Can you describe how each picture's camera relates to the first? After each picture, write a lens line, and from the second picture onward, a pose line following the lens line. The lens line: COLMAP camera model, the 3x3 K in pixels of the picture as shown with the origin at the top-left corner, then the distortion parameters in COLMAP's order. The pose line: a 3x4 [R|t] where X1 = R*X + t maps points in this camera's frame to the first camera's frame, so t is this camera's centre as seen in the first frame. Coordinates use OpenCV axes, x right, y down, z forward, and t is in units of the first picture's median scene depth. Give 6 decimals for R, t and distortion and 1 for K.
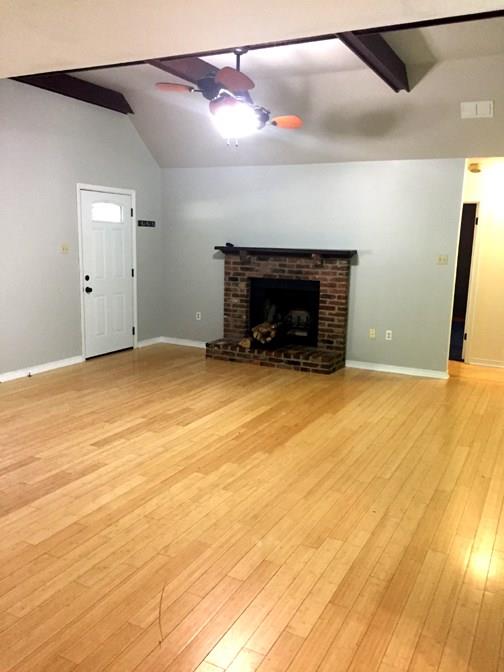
lens RADIAL K [[573.6, 0, 252.6], [0, 573.6, 335.5], [0, 0, 1]] dist [0.048575, 0.000755]
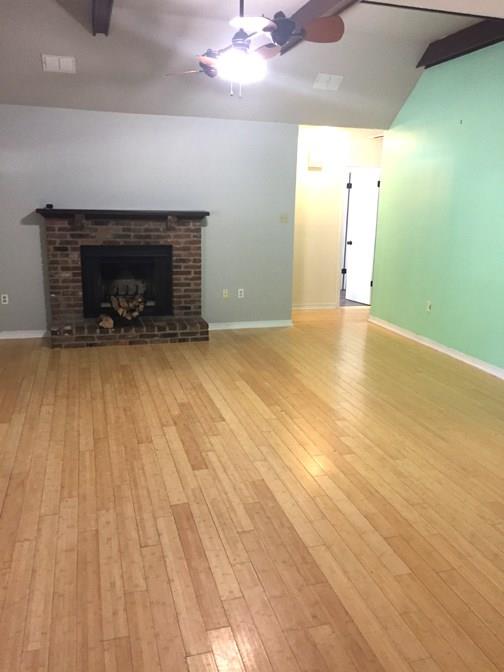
lens RADIAL K [[573.6, 0, 251.8], [0, 573.6, 336.7], [0, 0, 1]] dist [0.048575, 0.000755]
pose [[0.723646, -0.172429, 0.668285, -0.444536], [0.116297, 0.984907, 0.128193, -0.052491], [-0.680303, -0.015047, 0.732777, 0.221279]]
